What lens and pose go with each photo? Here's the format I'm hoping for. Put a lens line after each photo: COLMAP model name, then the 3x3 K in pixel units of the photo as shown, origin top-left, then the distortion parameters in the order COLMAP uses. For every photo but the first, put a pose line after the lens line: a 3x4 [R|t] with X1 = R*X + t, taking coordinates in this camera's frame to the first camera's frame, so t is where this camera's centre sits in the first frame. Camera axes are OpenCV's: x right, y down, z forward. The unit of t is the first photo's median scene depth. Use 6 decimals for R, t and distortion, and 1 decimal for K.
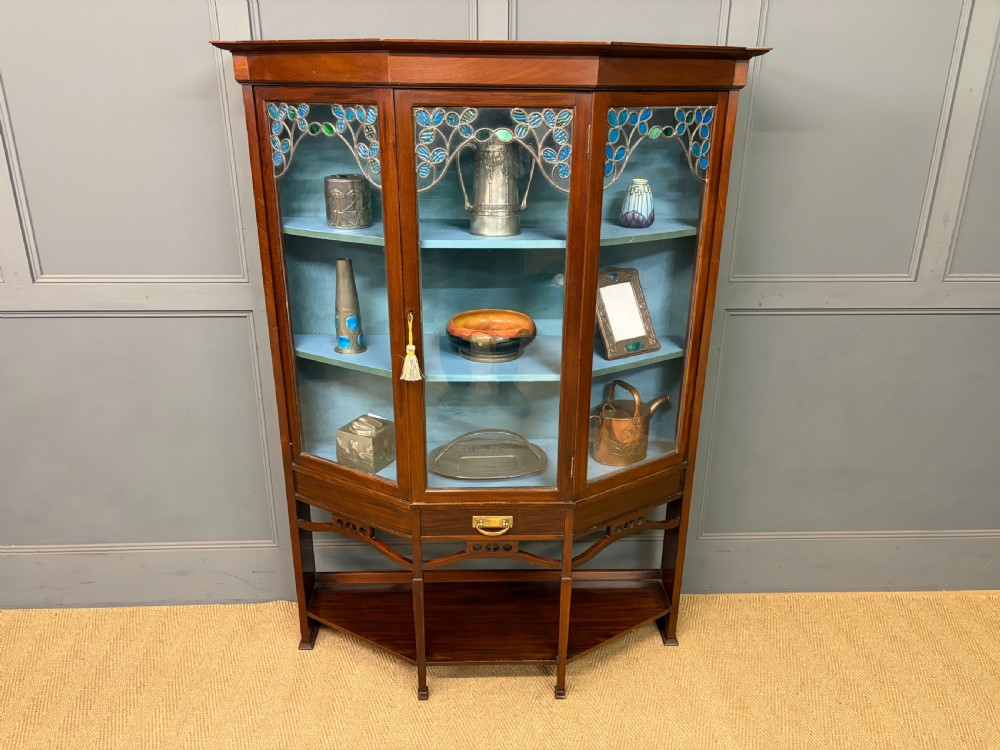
lens RADIAL K [[767.5, 0, 497.1], [0, 767.5, 375.8], [0, 0, 1]] dist [0.042576, -0.056980]
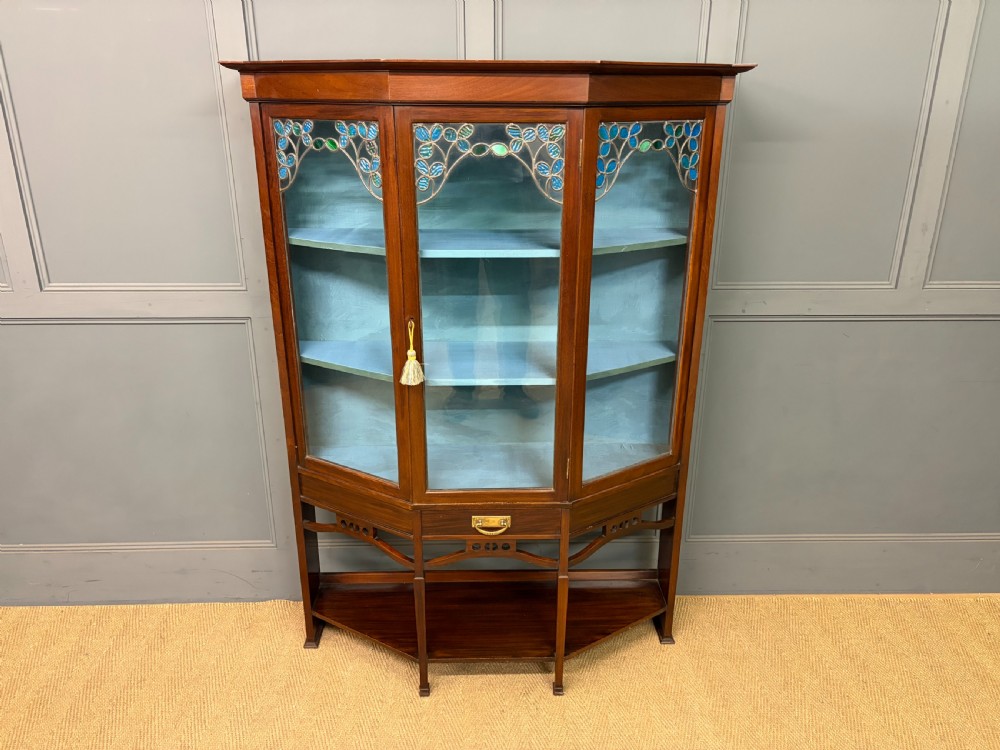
lens RADIAL K [[767.5, 0, 497.4], [0, 767.5, 373.9], [0, 0, 1]] dist [0.042576, -0.056980]
pose [[0.999973, -0.003508, -0.006403, 0.010684], [0.003438, 0.999935, -0.010848, 0.003176], [0.006440, 0.010826, 0.999921, -0.037888]]
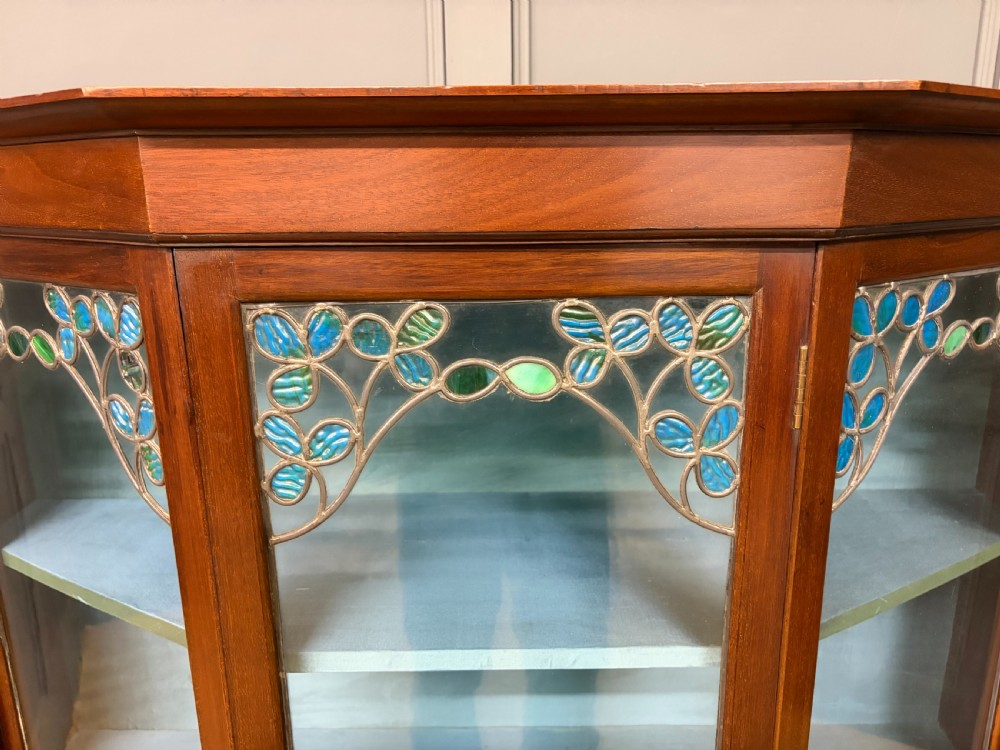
lens RADIAL K [[767.5, 0, 498.2], [0, 767.5, 375.7], [0, 0, 1]] dist [0.042576, -0.056980]
pose [[0.999455, -0.012733, -0.030441, 0.004101], [0.009337, 0.993973, -0.109223, -0.255046], [0.031649, 0.108879, 0.993551, 0.624068]]
